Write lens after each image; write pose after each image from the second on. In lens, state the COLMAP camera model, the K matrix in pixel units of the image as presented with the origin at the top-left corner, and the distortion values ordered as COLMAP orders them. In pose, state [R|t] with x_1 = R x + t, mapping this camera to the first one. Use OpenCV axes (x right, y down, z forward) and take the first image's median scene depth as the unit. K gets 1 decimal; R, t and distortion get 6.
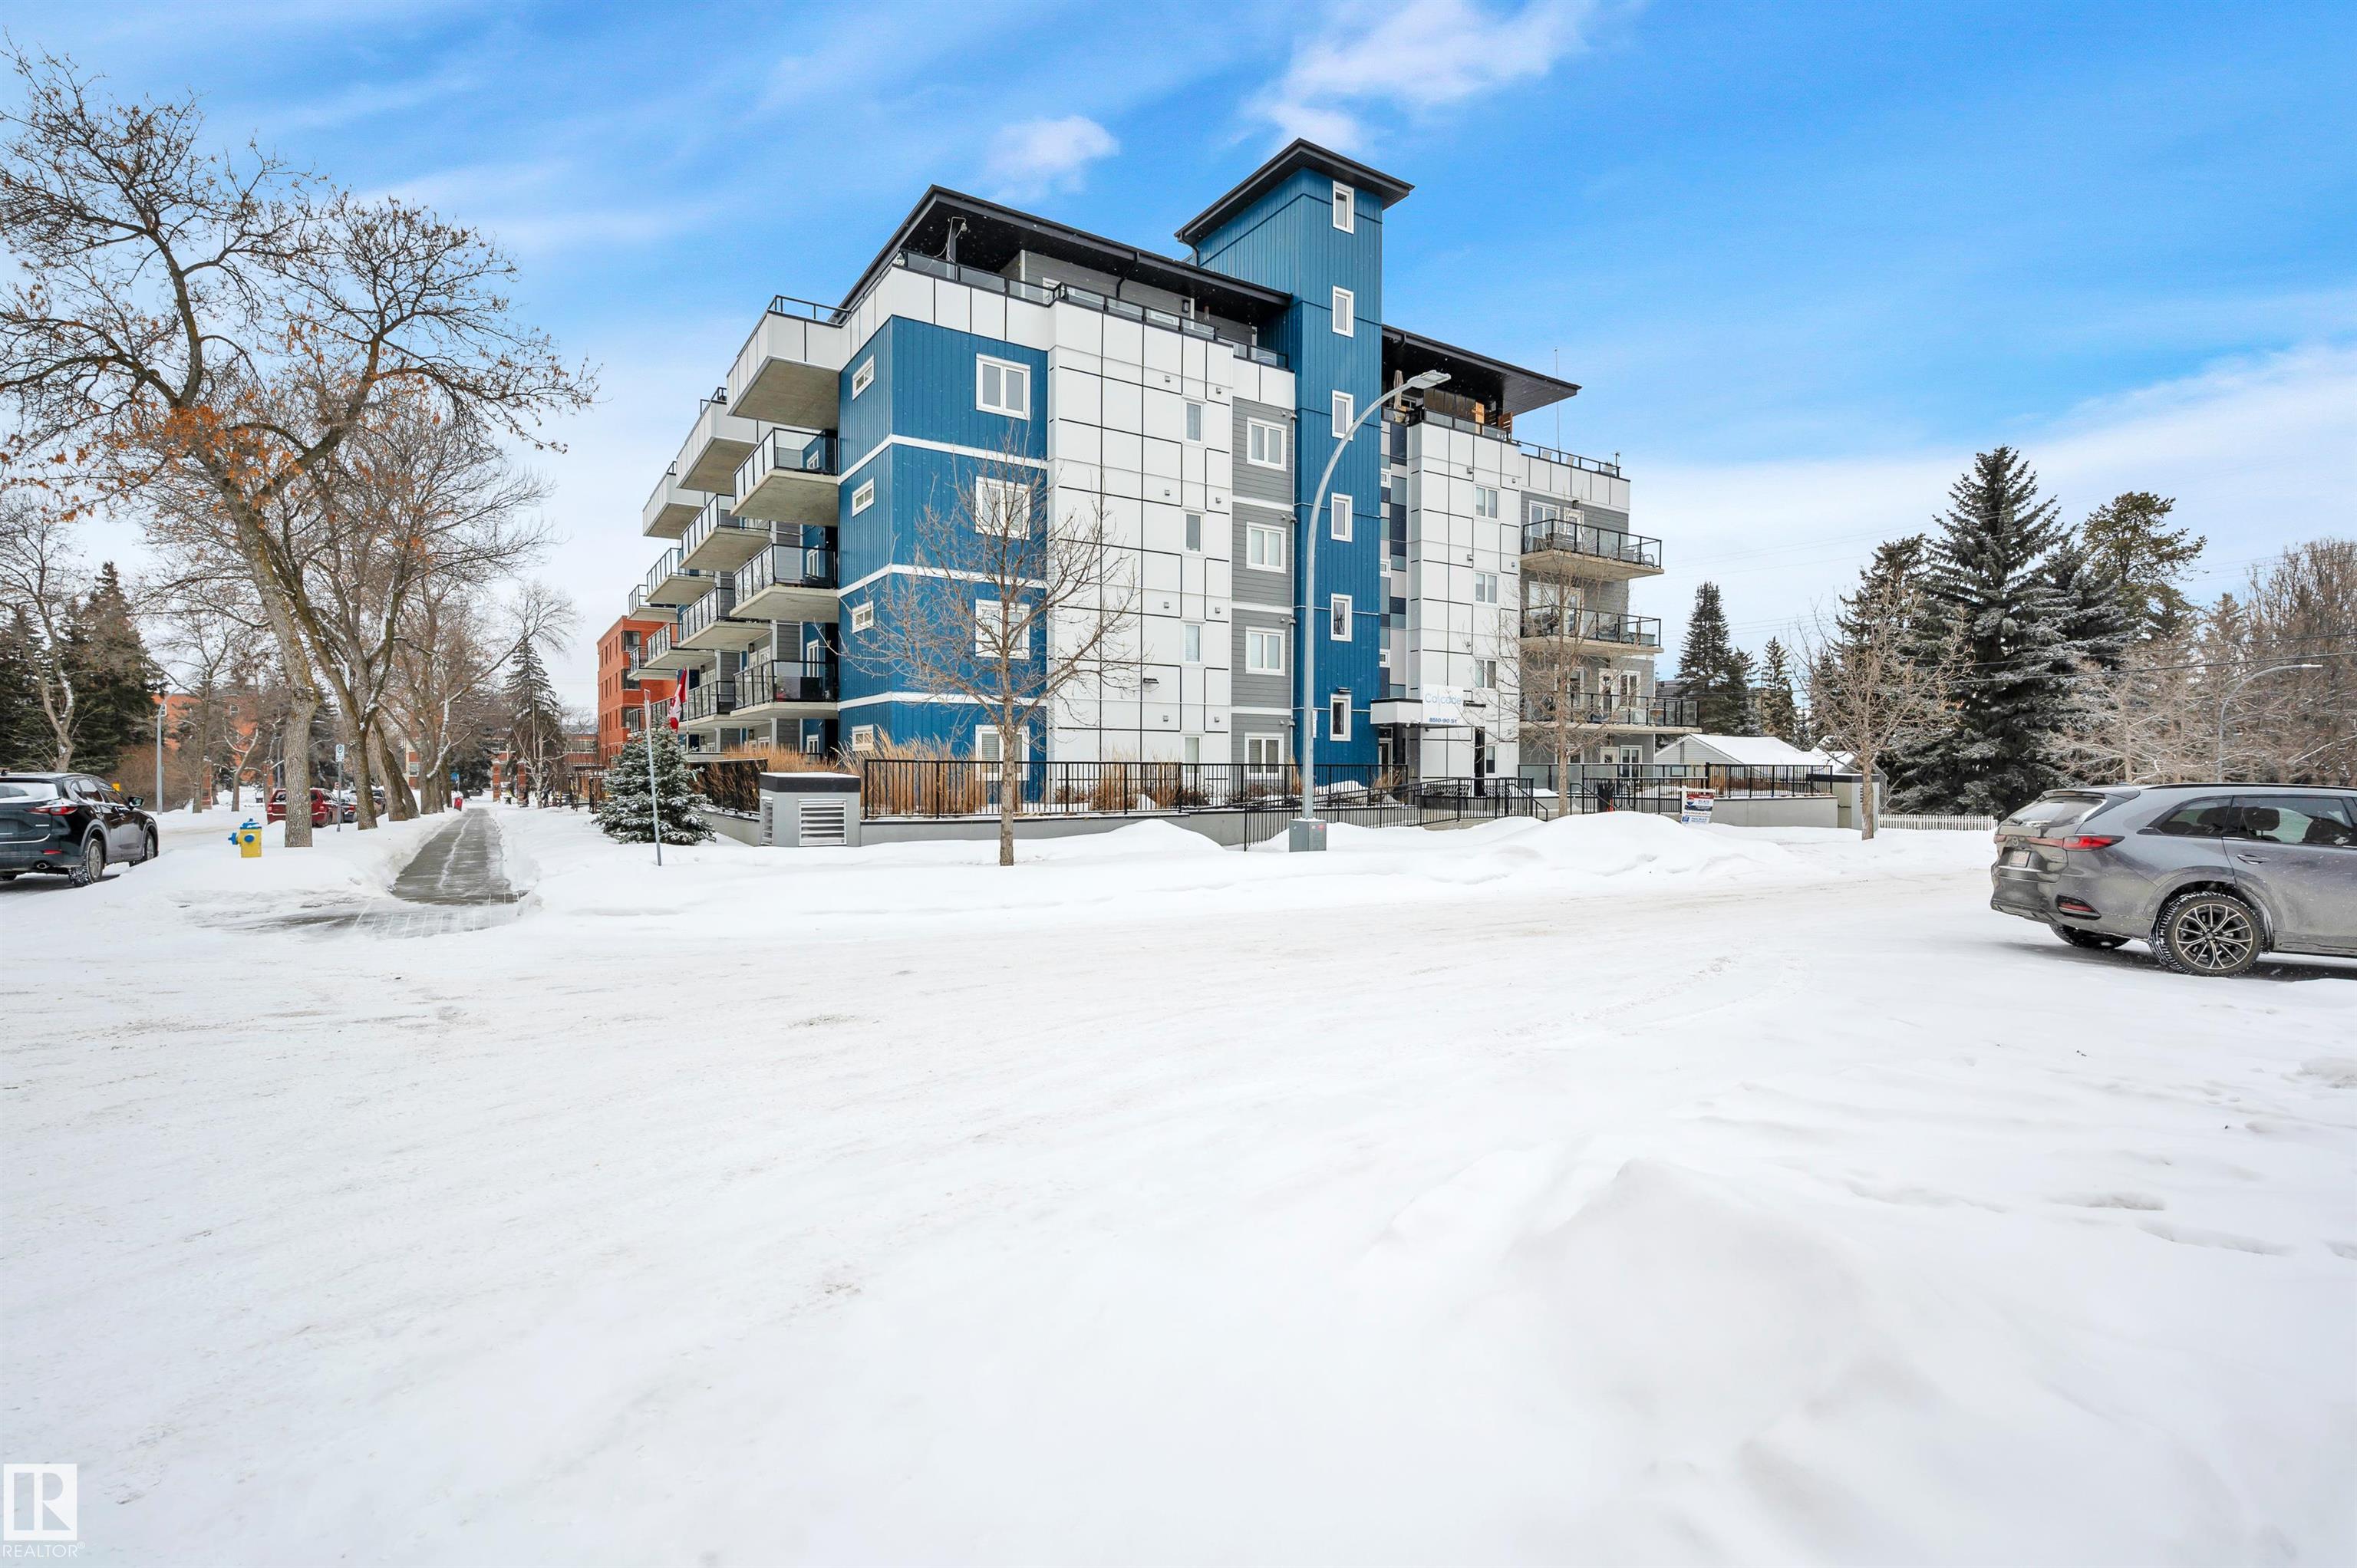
lens RADIAL K [[1077.1, 0, 1190.5], [0, 1077.1, 775.3], [0, 0, 1]] dist [-0.003091, -0.000548]
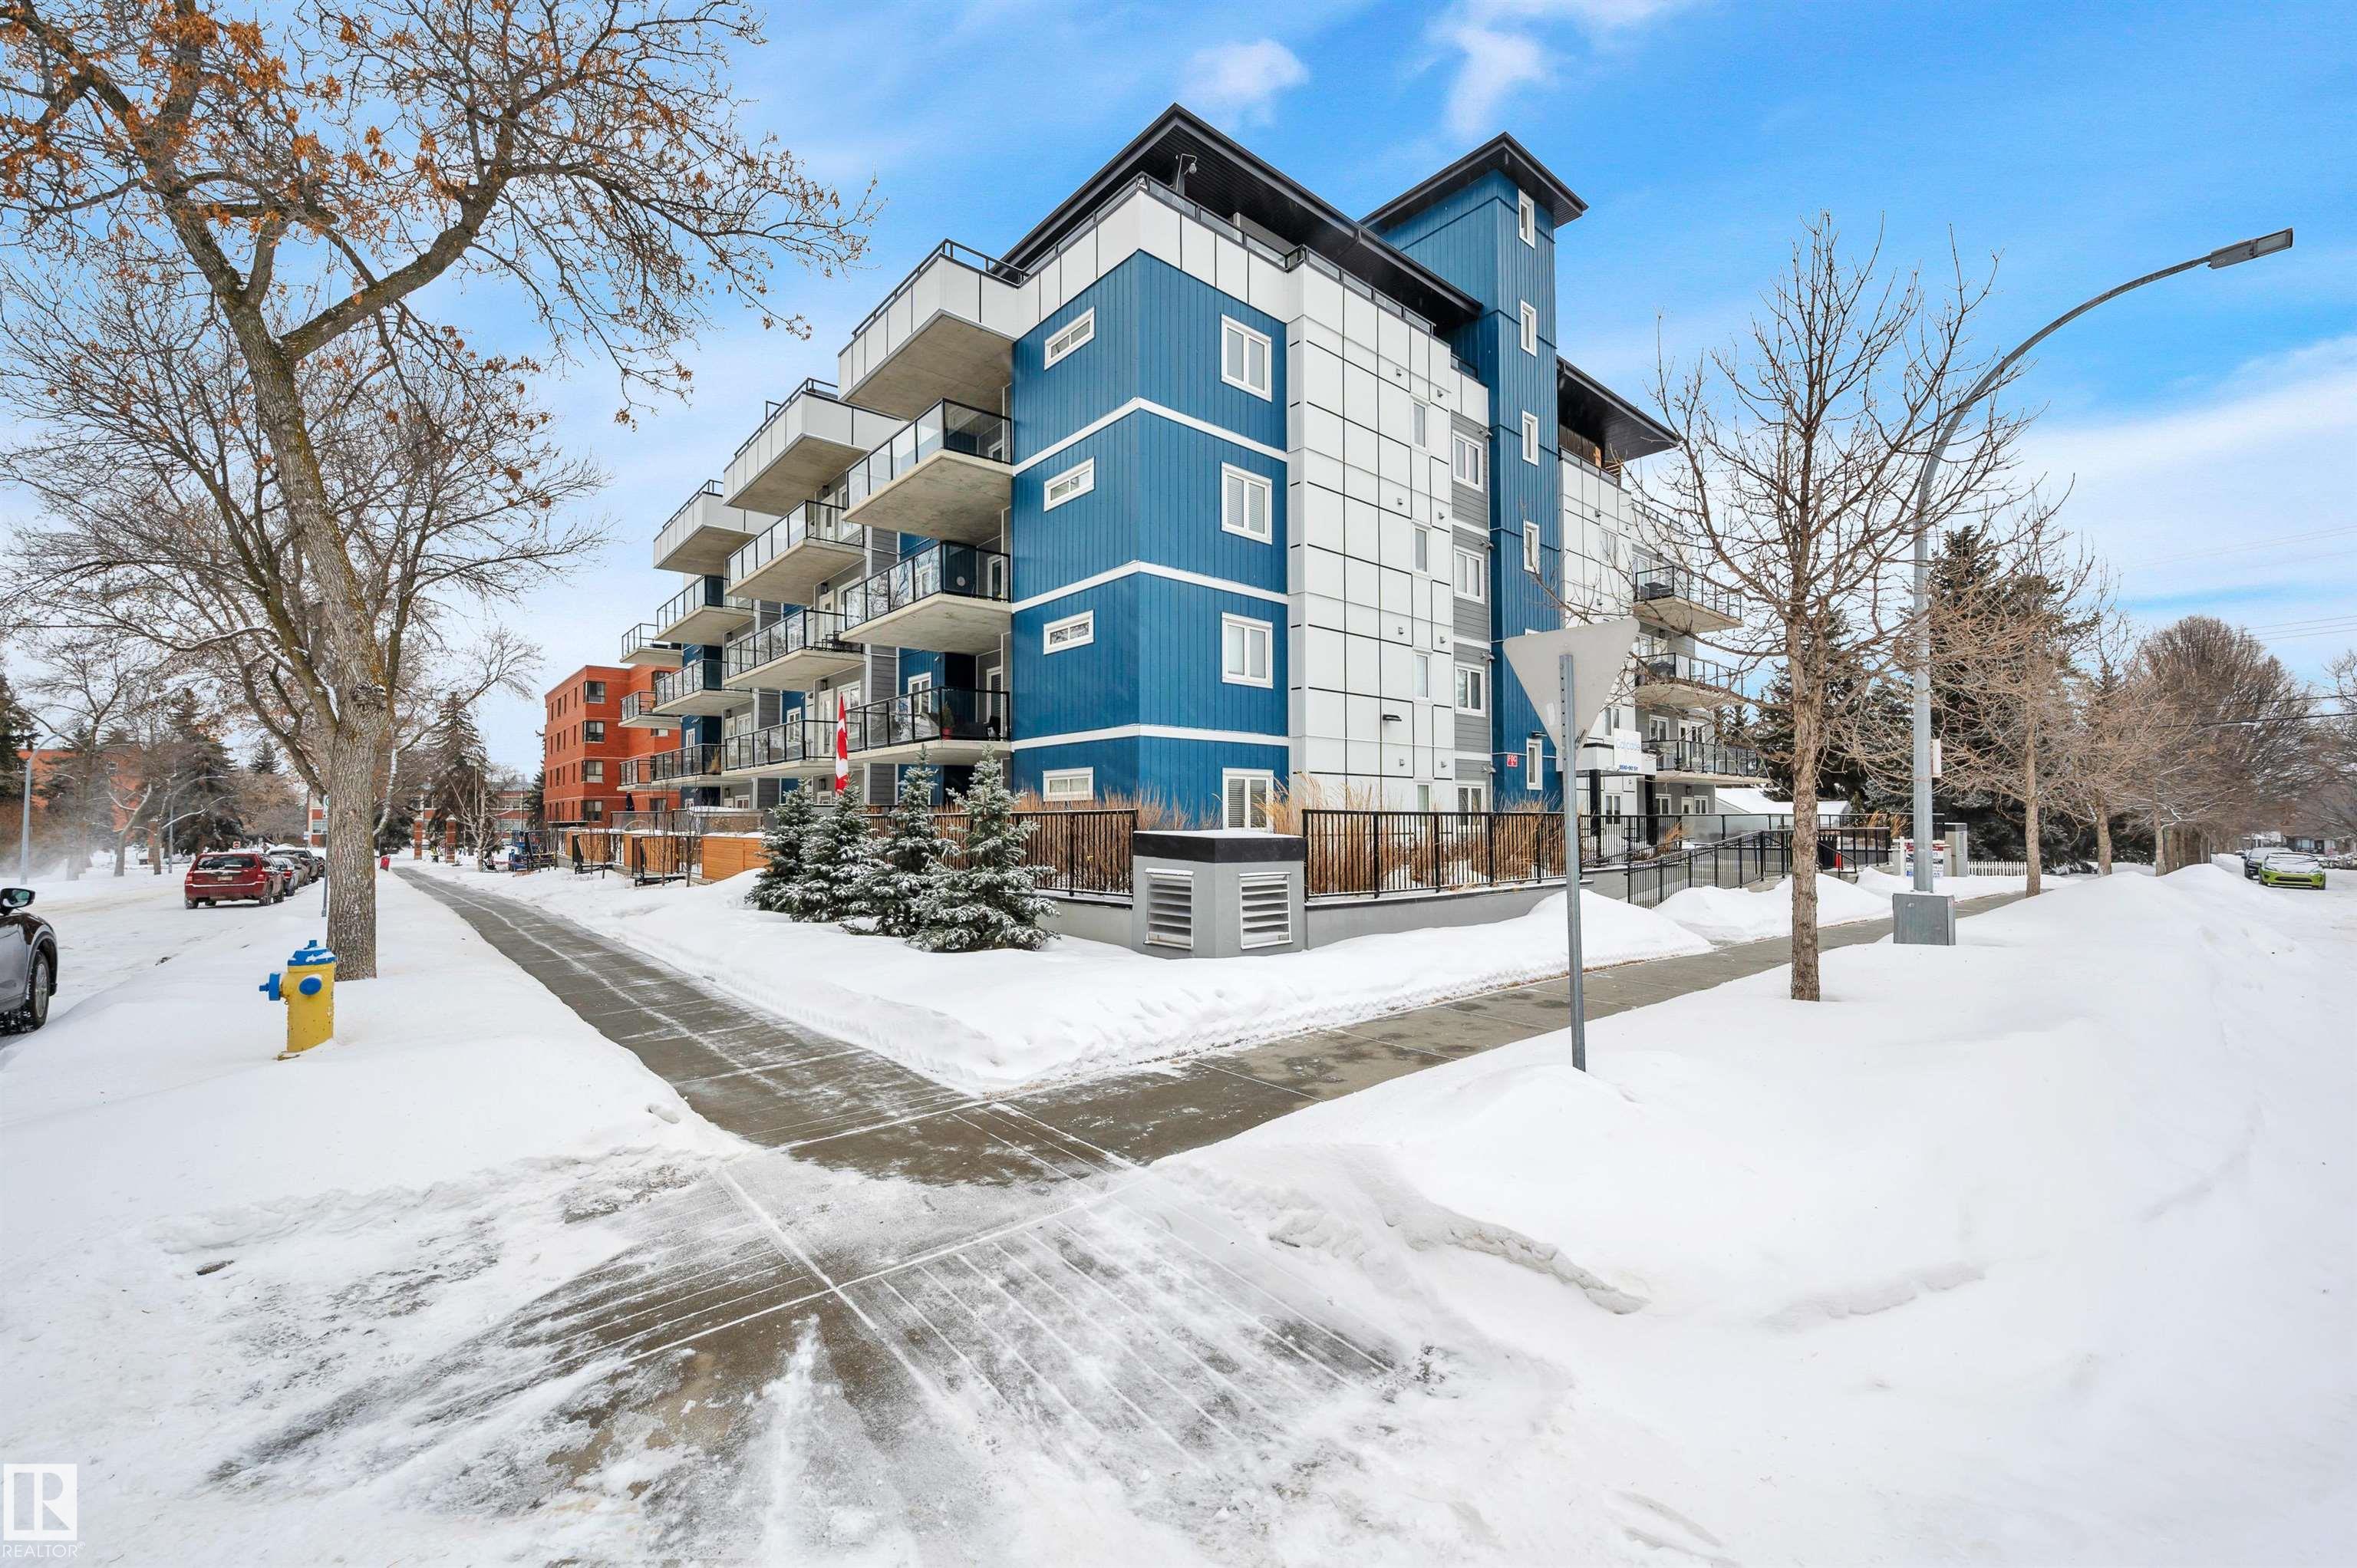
lens RADIAL K [[932.4, 0, 1184.5], [0, 932.4, 789.2], [0, 0, 1]] dist [-0.003938, -0.000209]
pose [[0.990940, -0.002206, 0.134285, -0.272758], [0.007553, 0.999198, -0.039320, -0.003219], [-0.134090, 0.039978, 0.990162, 0.270154]]
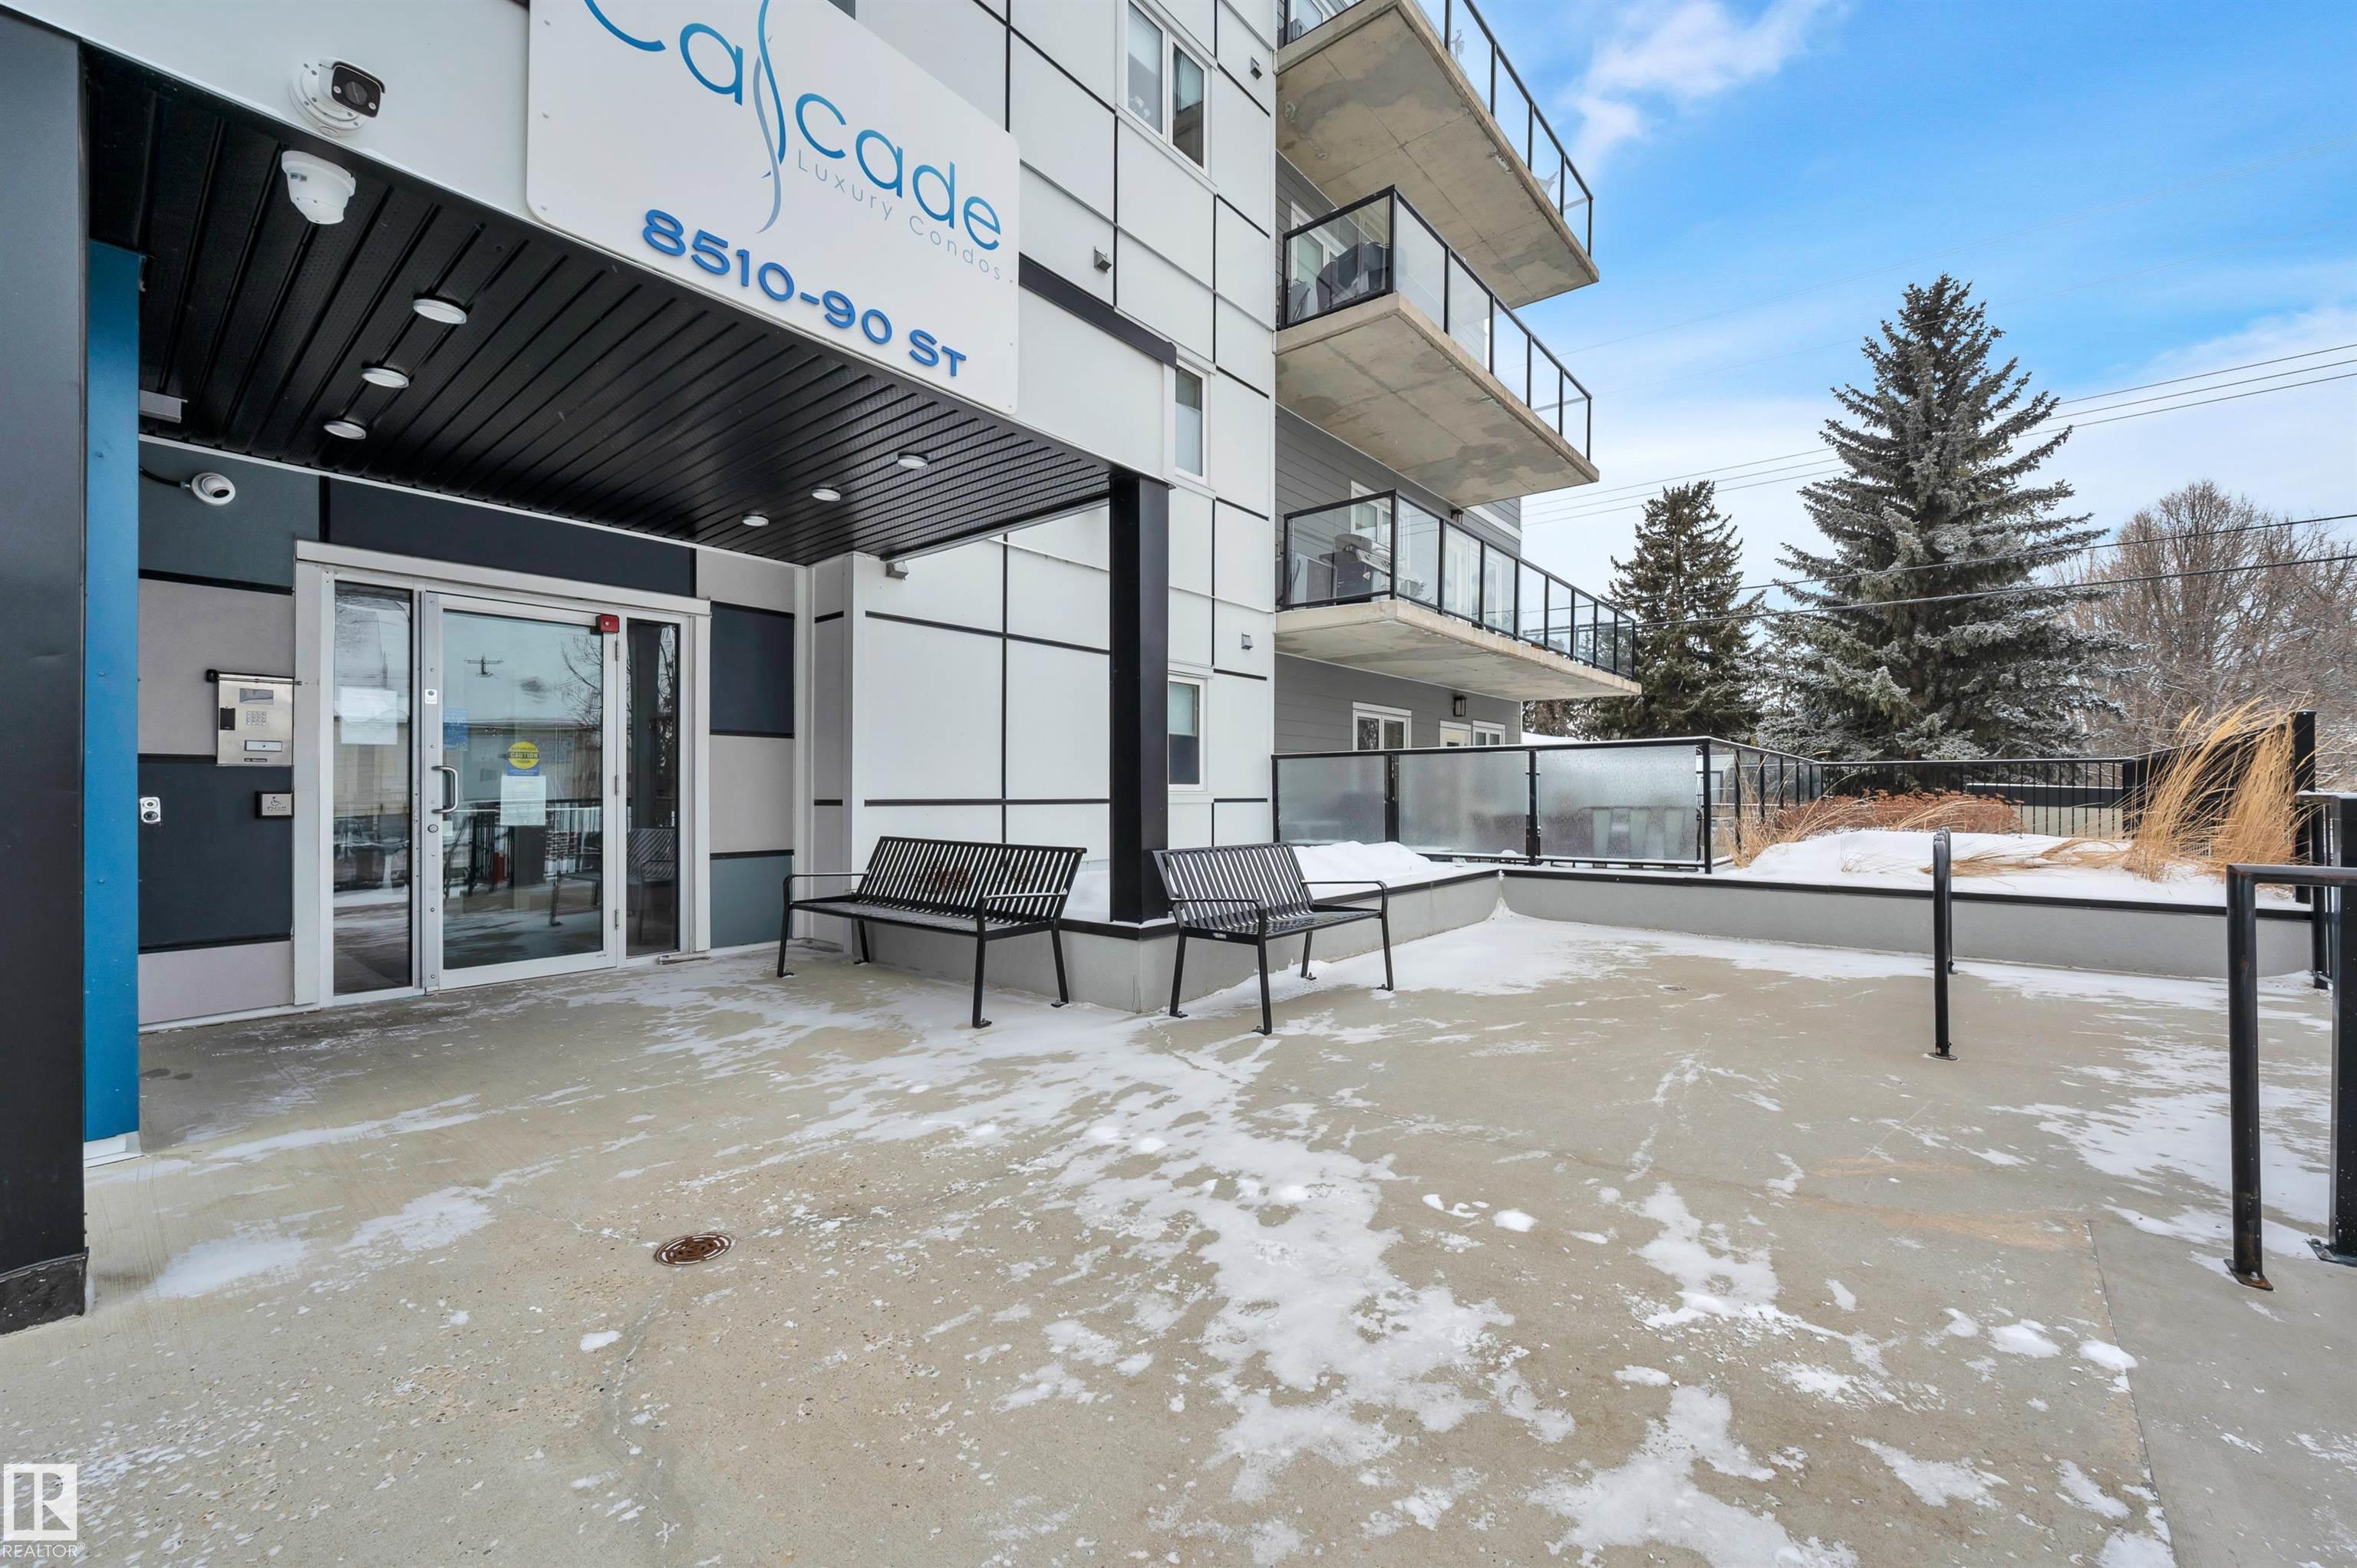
lens RADIAL K [[932.4, 0, 1184.5], [0, 932.4, 789.2], [0, 0, 1]] dist [-0.003938, -0.000209]
pose [[0.956891, -0.002783, 0.290433, 0.260107], [0.006054, 0.999928, -0.010364, 0.001154], [-0.290384, 0.011675, 0.956839, 0.958047]]
